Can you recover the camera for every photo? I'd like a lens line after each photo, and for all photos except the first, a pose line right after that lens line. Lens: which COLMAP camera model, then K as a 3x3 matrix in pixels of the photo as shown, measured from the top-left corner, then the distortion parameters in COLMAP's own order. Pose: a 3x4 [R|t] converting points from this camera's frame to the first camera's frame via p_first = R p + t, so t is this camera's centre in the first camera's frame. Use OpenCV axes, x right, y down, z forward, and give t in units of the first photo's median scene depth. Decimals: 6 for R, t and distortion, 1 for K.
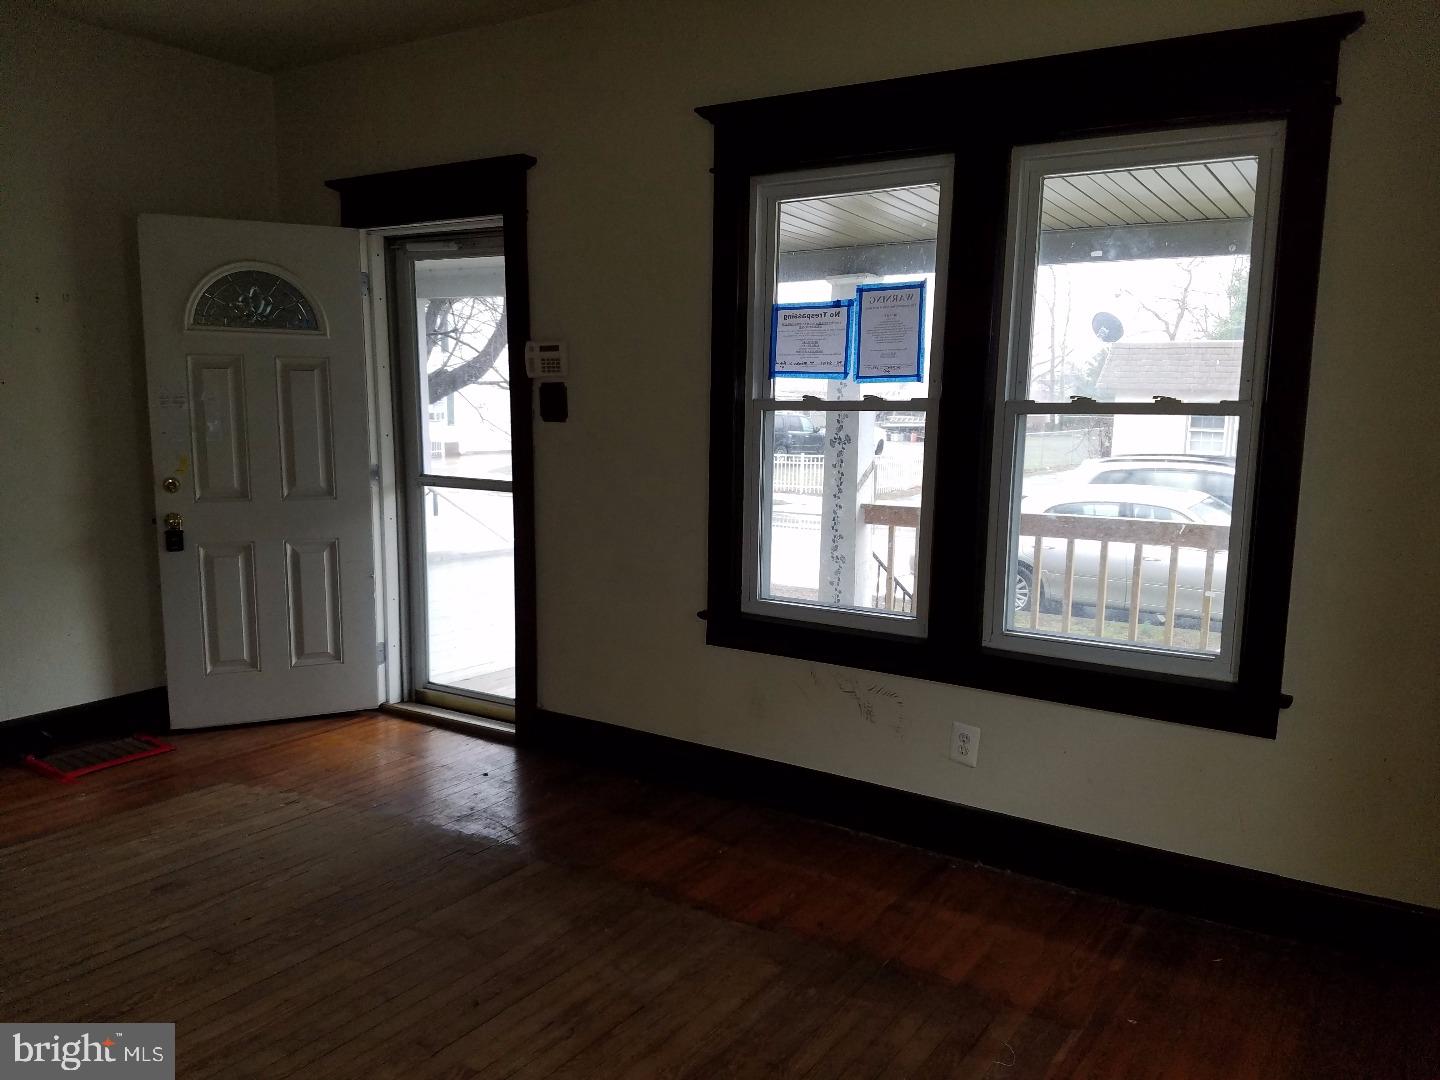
lens RADIAL K [[1115.0, 0, 722.6], [0, 1115.0, 544.9], [0, 0, 1]] dist [0.130955, -0.200897]
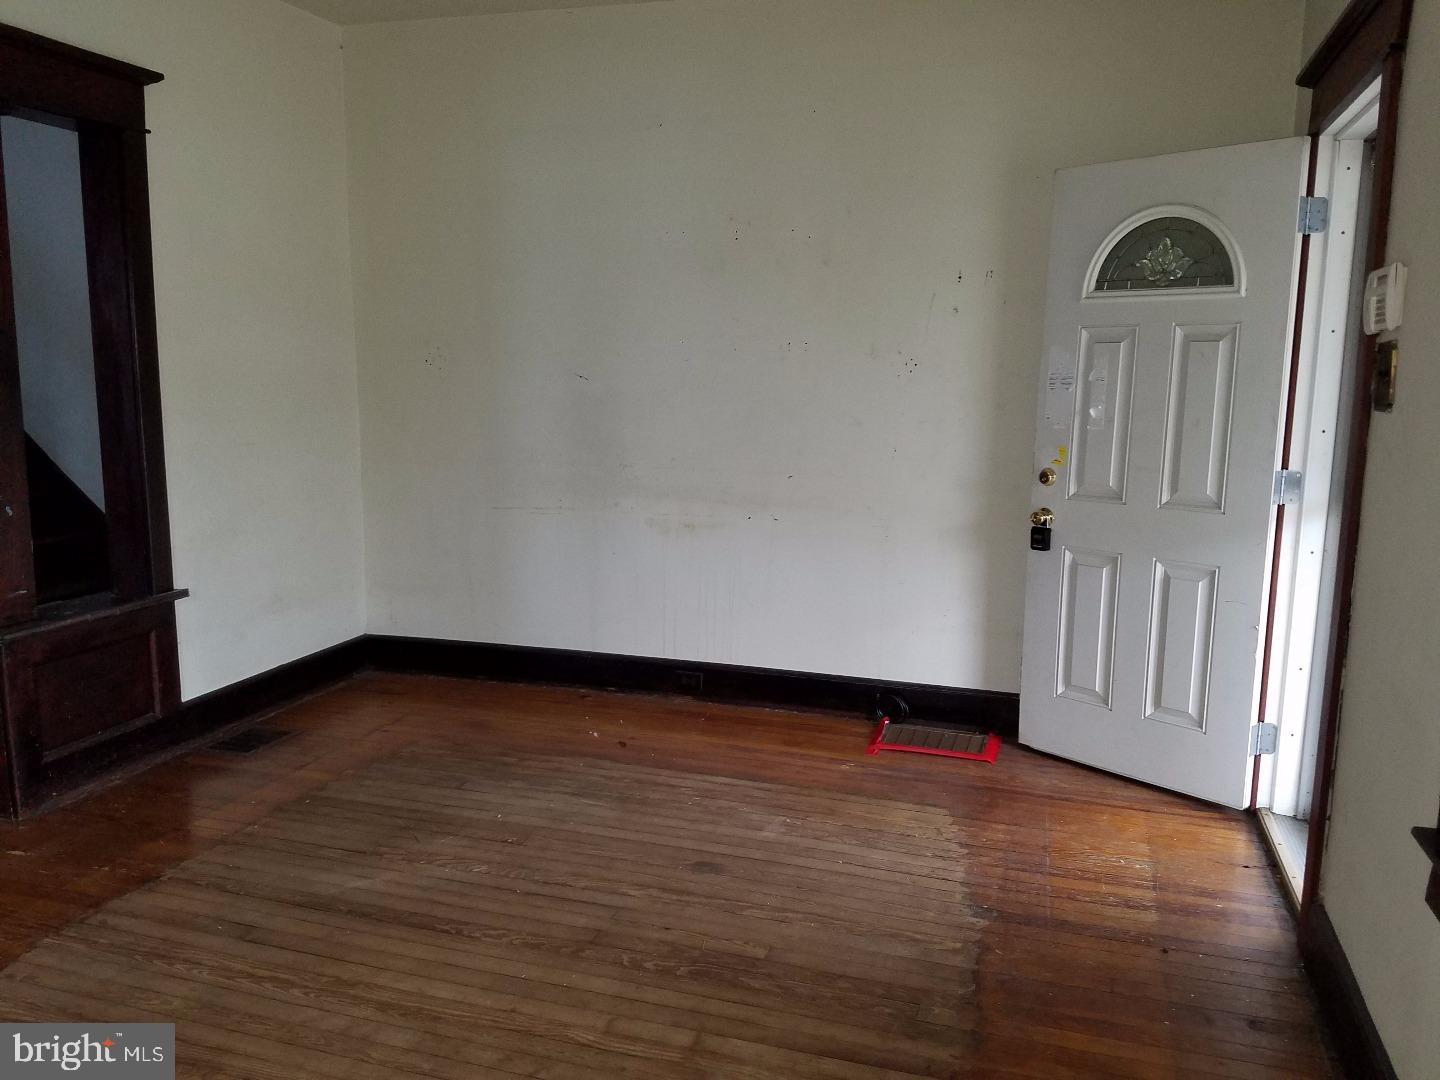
lens RADIAL K [[1115.0, 0, 718.0], [0, 1115.0, 543.8], [0, 0, 1]] dist [0.130955, -0.200897]
pose [[0.275478, 0.145646, -0.950210, 0.292871], [-0.140254, 0.983968, 0.110159, -0.061443], [0.951021, 0.102924, 0.291489, 0.502601]]
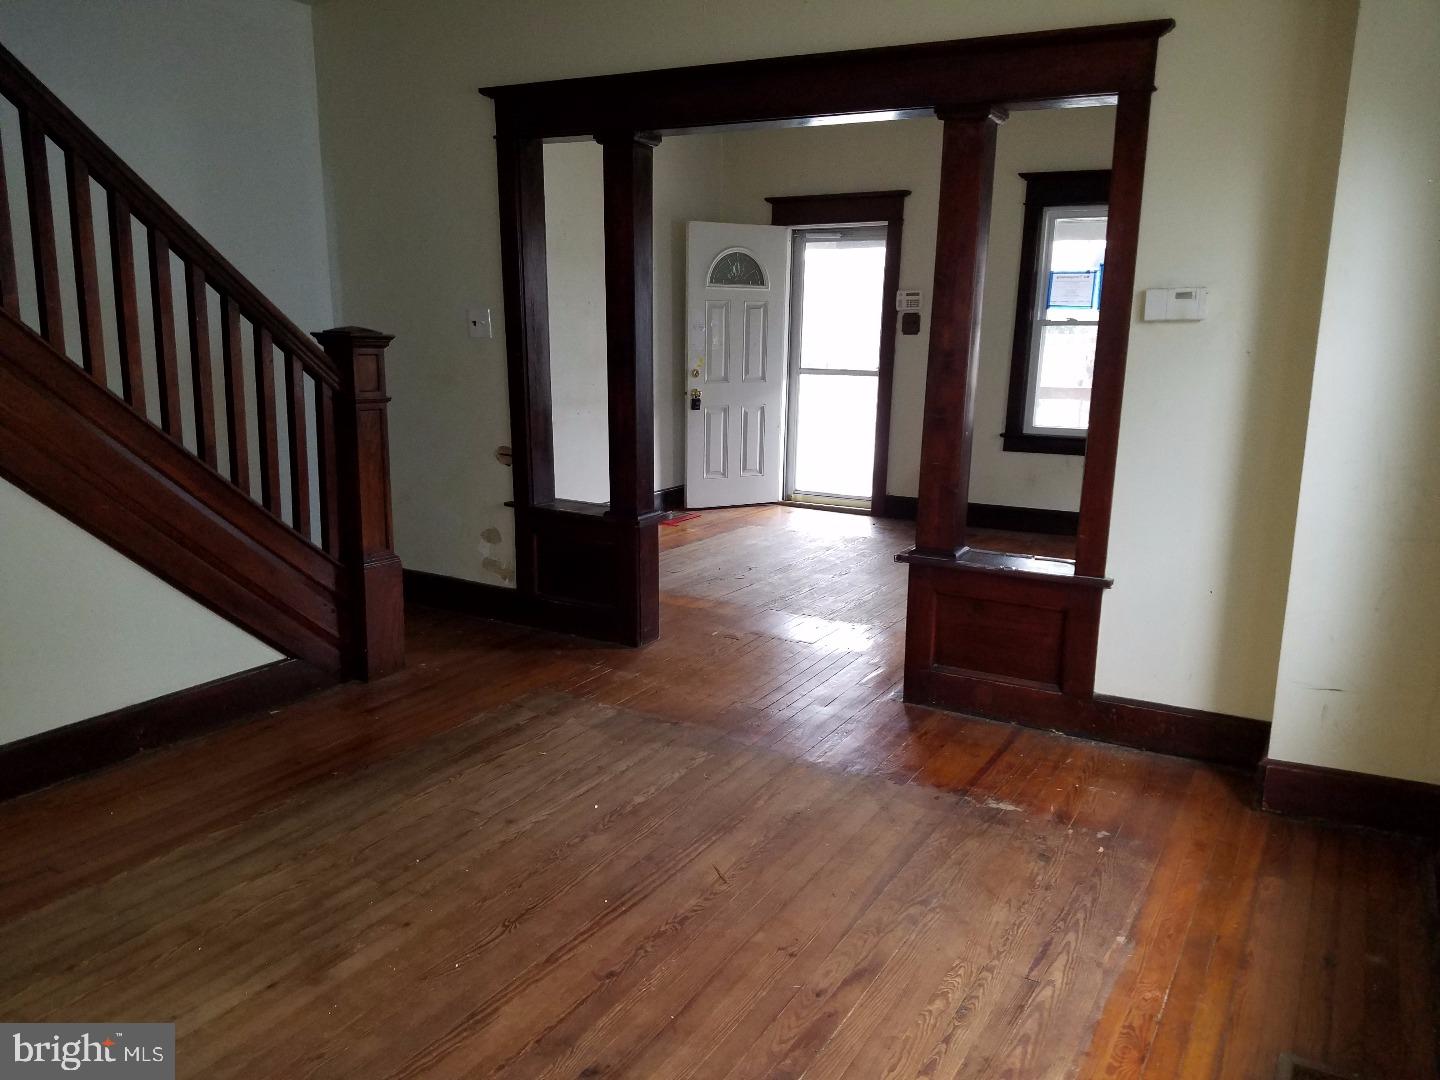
lens RADIAL K [[1115.0, 0, 731.5], [0, 1115.0, 544.3], [0, 0, 1]] dist [0.130955, -0.200897]
pose [[0.998767, -0.016511, 0.046818, -0.516284], [0.013280, 0.997562, 0.068504, 0.100026], [-0.047835, -0.067798, 0.996552, -0.821031]]
